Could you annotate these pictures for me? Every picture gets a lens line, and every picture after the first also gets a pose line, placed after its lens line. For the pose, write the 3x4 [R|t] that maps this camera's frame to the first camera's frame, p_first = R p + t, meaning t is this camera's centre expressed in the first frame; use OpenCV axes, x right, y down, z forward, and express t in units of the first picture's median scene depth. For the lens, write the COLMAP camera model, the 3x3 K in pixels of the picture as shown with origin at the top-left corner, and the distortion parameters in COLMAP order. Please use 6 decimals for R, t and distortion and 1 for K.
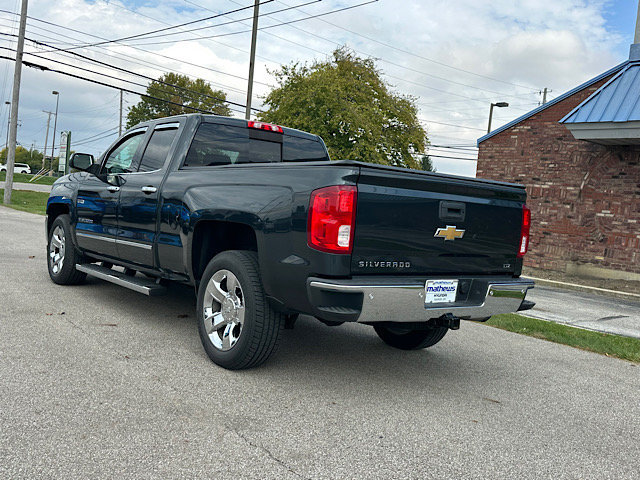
lens RADIAL K [[623.1, 0, 315.6], [0, 623.1, 239.0], [0, 0, 1]] dist [0.182192, -0.357399]
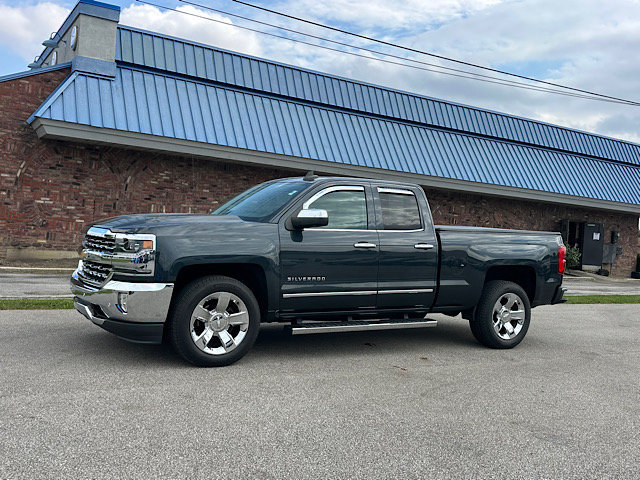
lens RADIAL K [[623.1, 0, 315.6], [0, 623.1, 239.0], [0, 0, 1]] dist [0.182192, -0.357399]
pose [[0.118200, -0.098769, 0.988066, -0.576142], [0.000399, 0.995046, 0.099419, -0.082052], [-0.992990, -0.011357, 0.117653, 0.398719]]
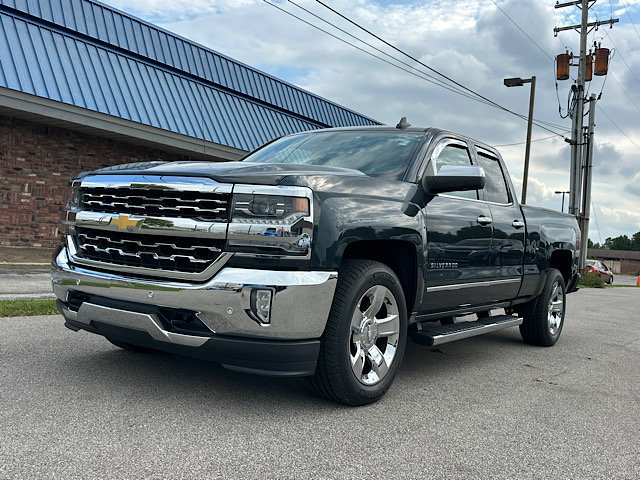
lens RADIAL K [[623.1, 0, 315.6], [0, 623.1, 239.0], [0, 0, 1]] dist [0.182192, -0.357399]
pose [[-0.271203, -0.108847, 0.956348, -0.428563], [-0.050232, 0.993832, 0.098868, -0.051872], [-0.961211, -0.021226, -0.274998, 0.593351]]
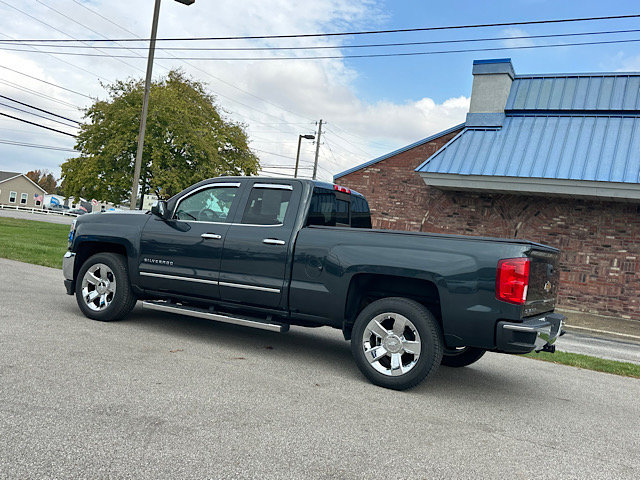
lens RADIAL K [[623.1, 0, 315.6], [0, 623.1, 239.0], [0, 0, 1]] dist [0.182192, -0.357399]
pose [[0.925180, 0.020036, 0.379000, -0.236900], [-0.013423, 0.999708, -0.020082, -0.022863], [-0.379292, 0.013492, 0.925179, -0.043281]]
